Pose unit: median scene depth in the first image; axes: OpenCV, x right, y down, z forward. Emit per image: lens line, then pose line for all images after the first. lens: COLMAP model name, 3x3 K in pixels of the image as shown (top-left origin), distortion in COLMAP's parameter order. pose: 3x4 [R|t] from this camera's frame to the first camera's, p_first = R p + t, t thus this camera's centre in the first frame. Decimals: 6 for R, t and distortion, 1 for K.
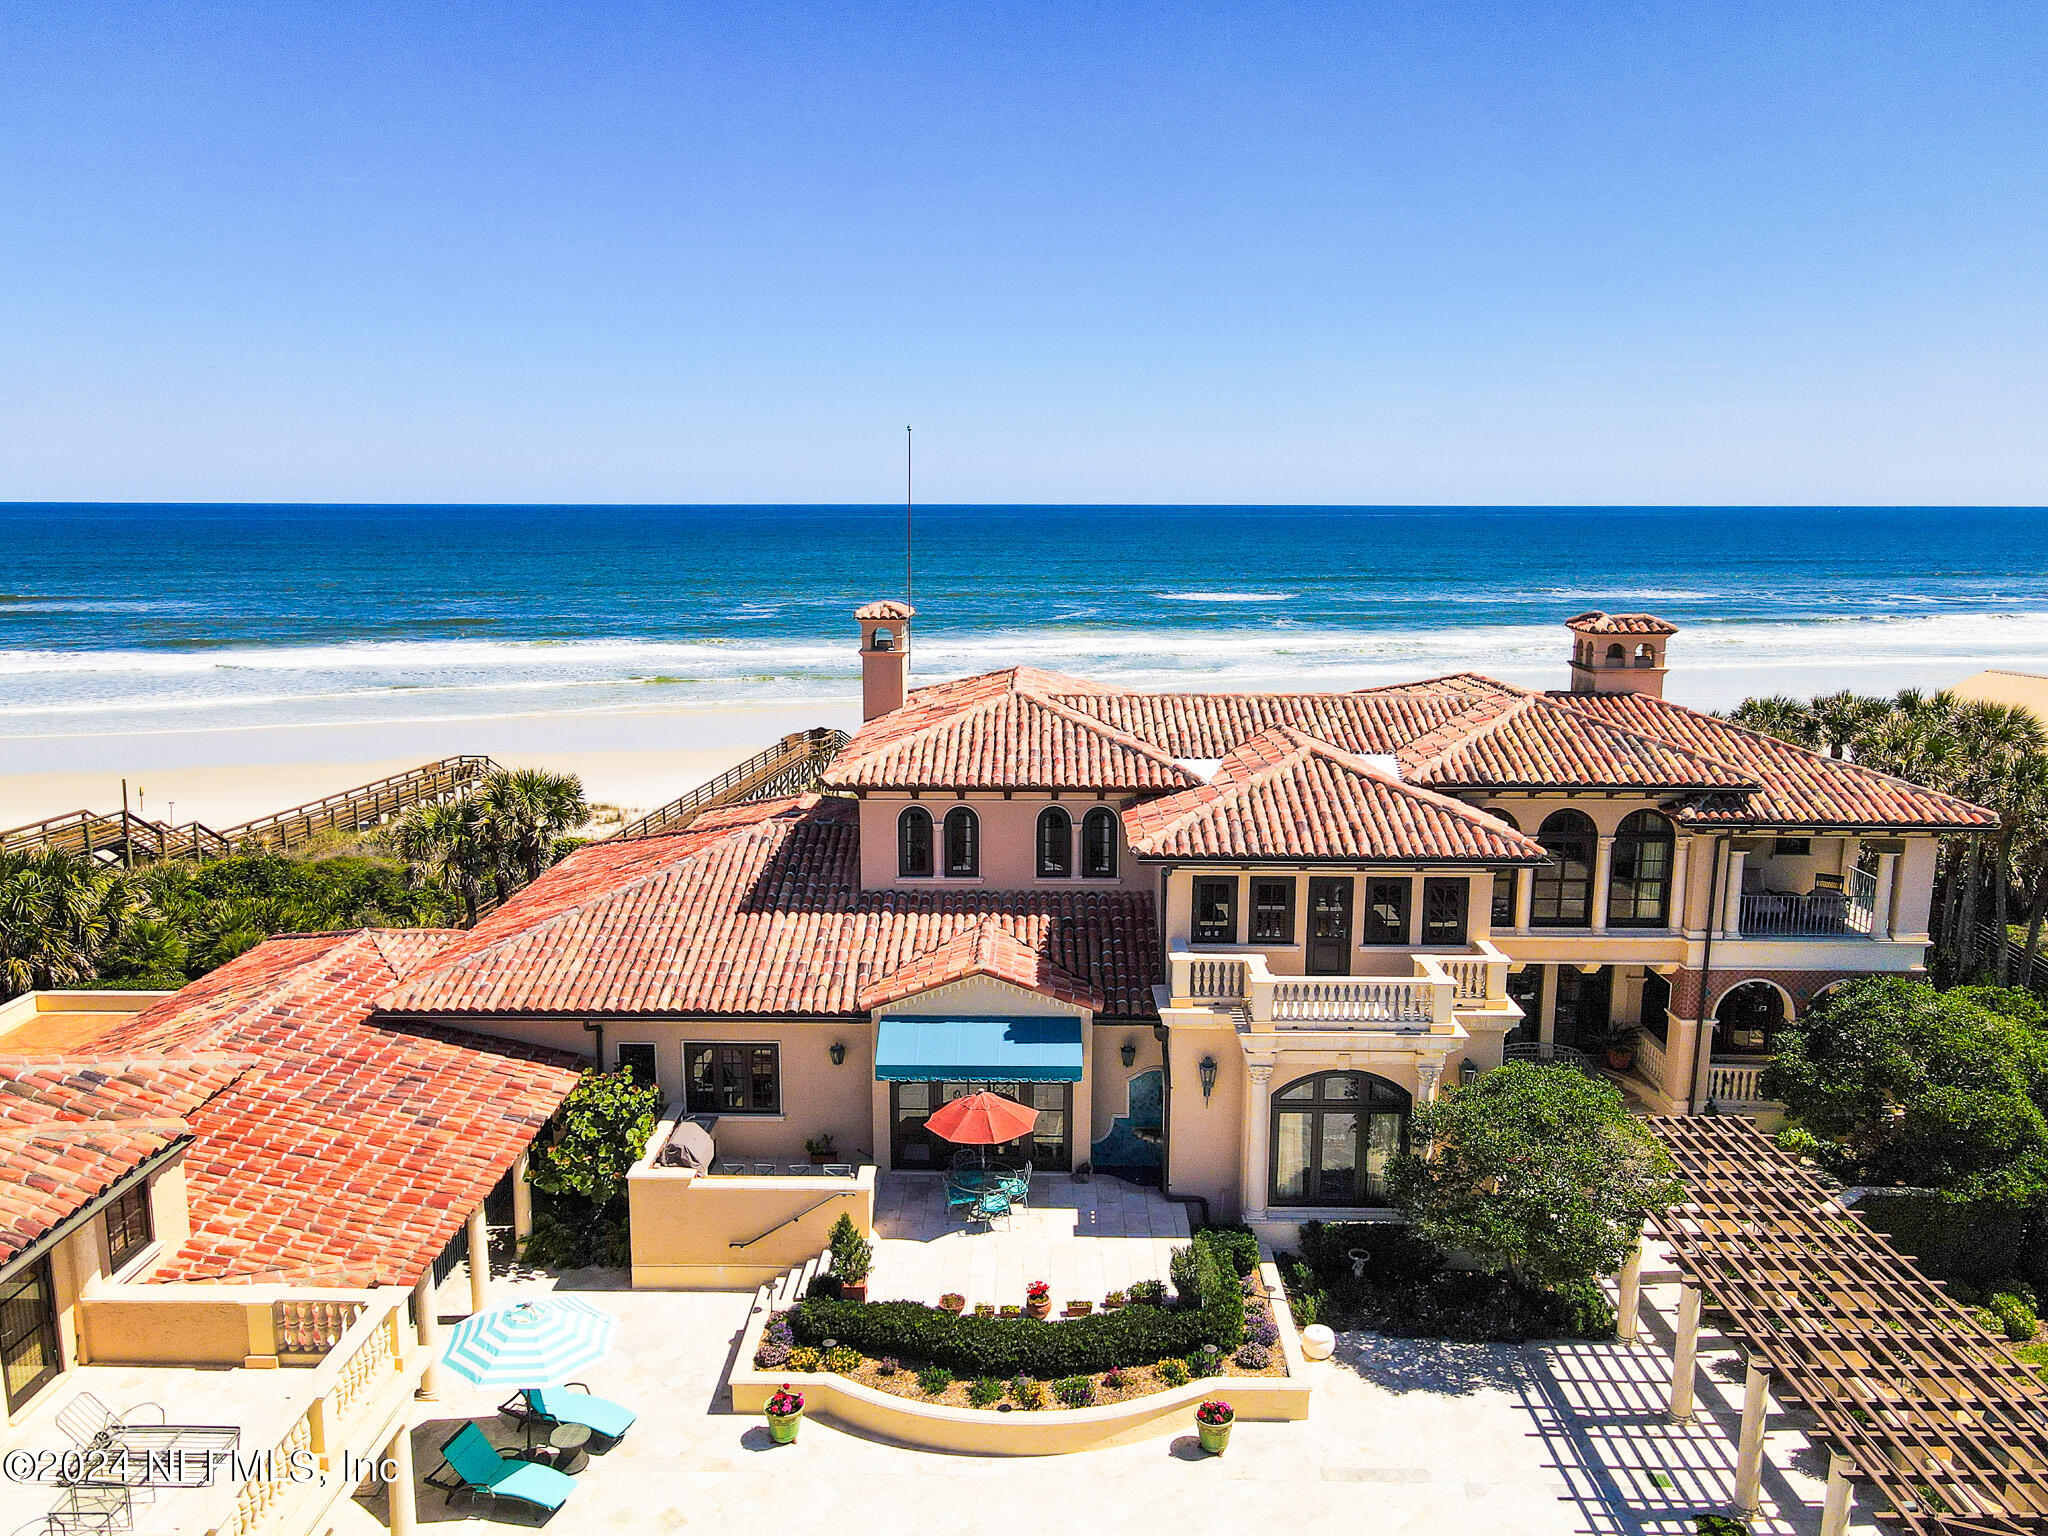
lens RADIAL K [[1492.9, 0, 1024.0], [0, 1492.9, 768.0], [0, 0, 1]] dist [0.009188, 0.003603]
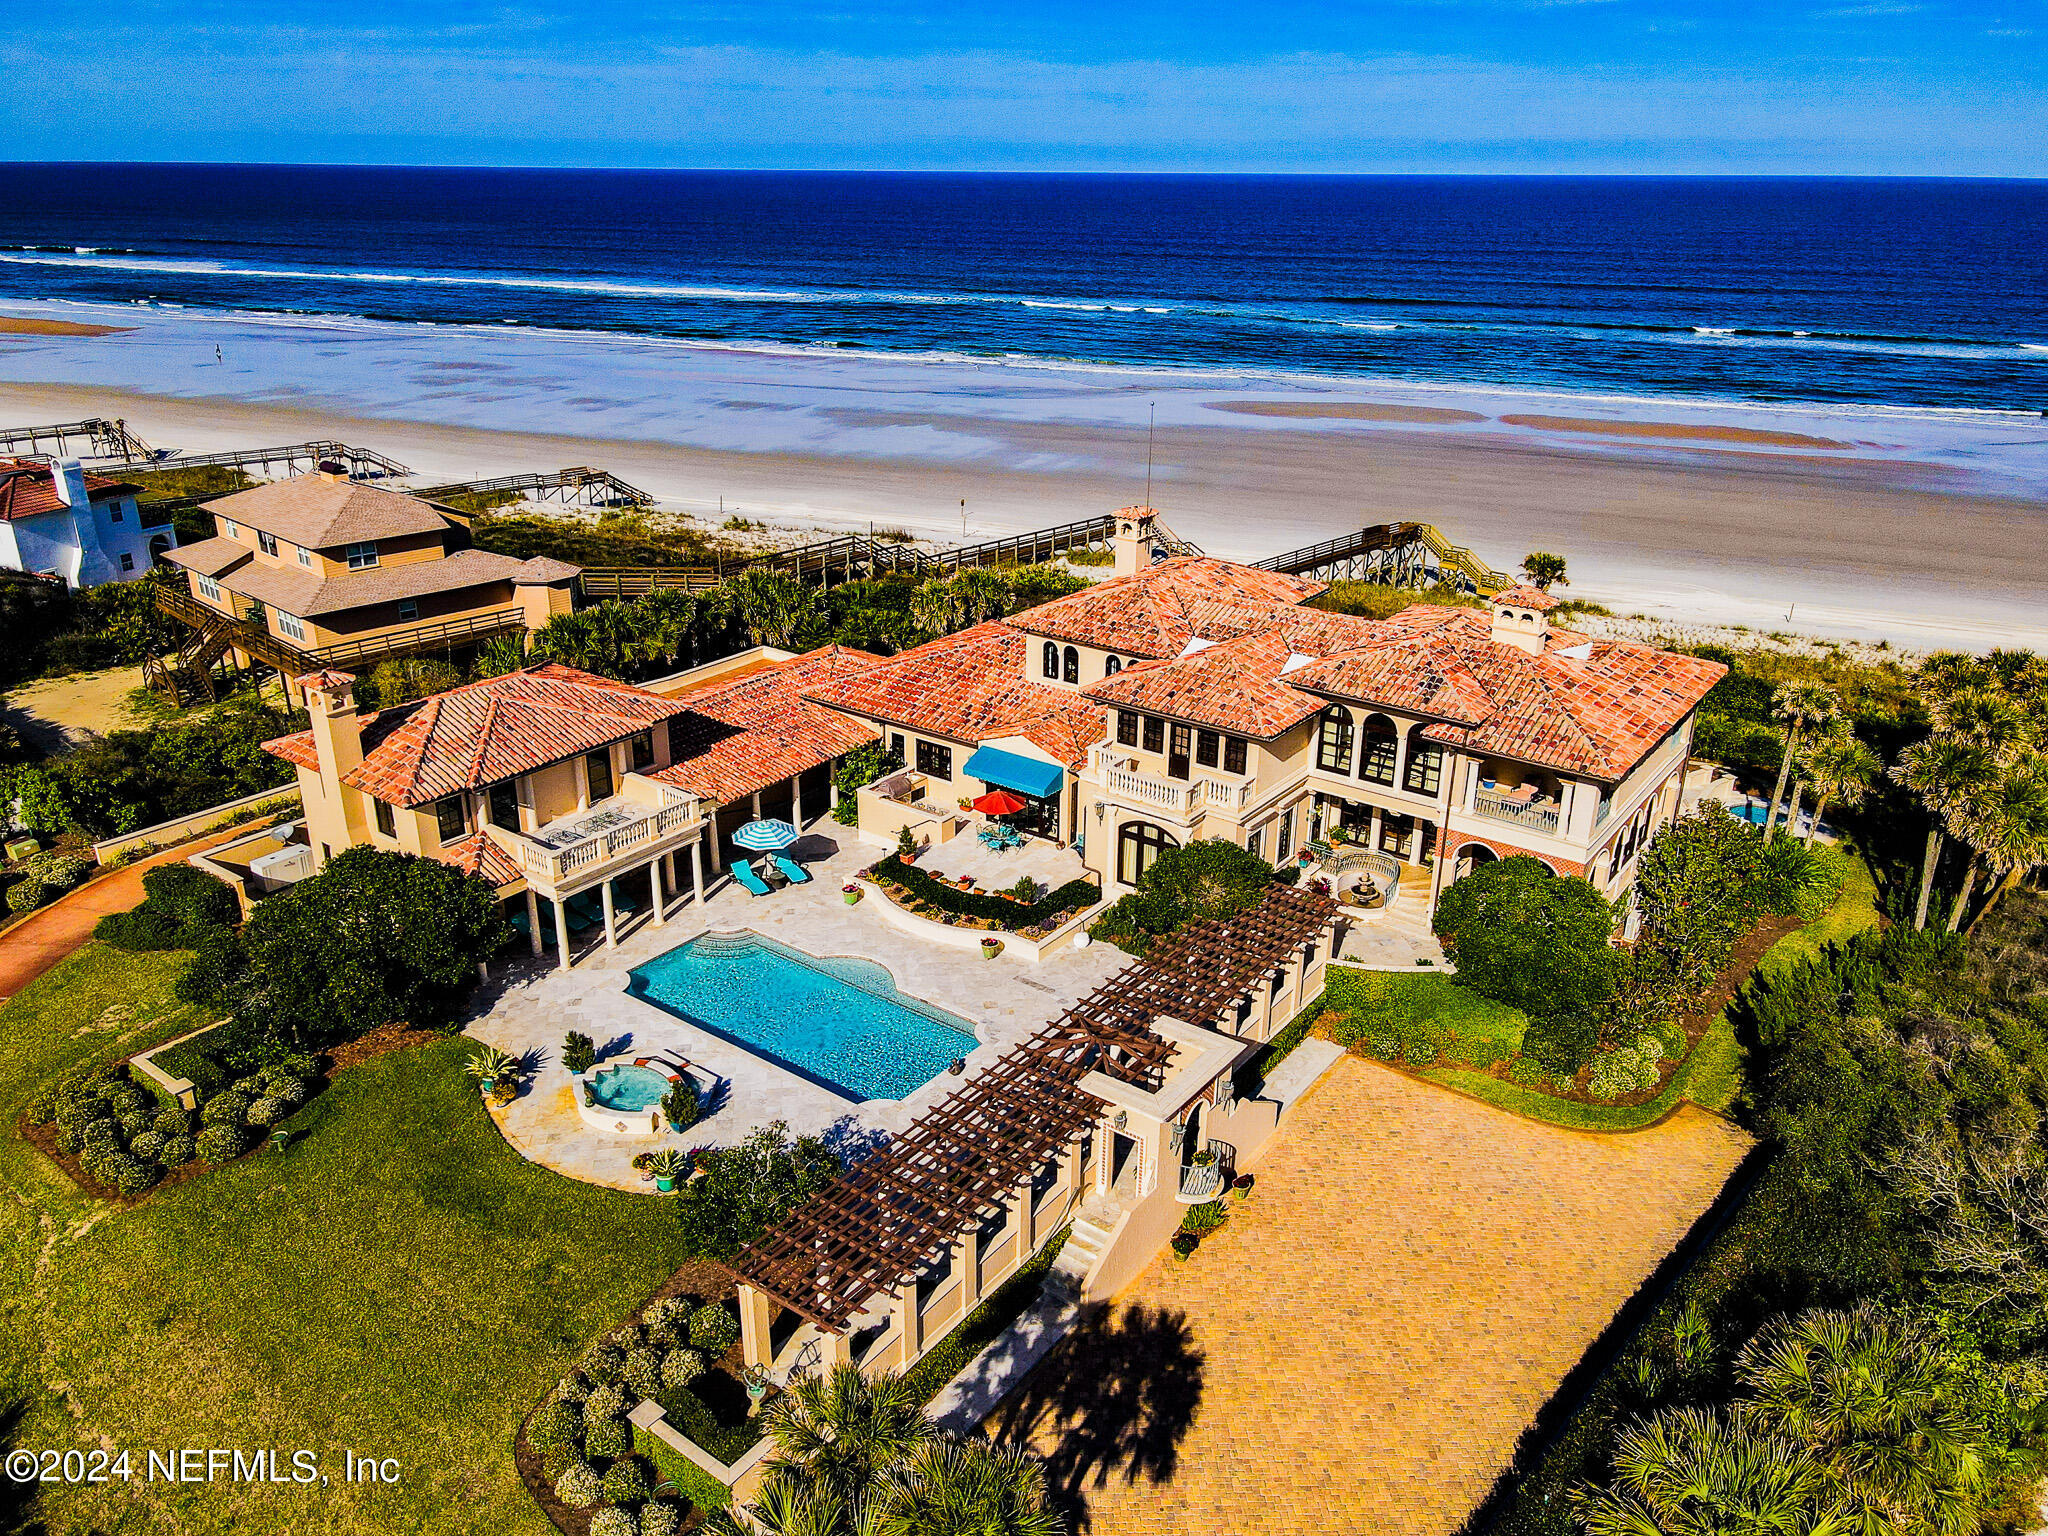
lens RADIAL K [[1492.9, 0, 1024.0], [0, 1492.9, 768.0], [0, 0, 1]] dist [0.009188, 0.003603]
pose [[0.813765, 0.222054, -0.537101, 1.033176], [-0.110196, 0.966322, 0.232548, -0.277197], [0.570651, -0.130053, 0.810829, -0.599004]]
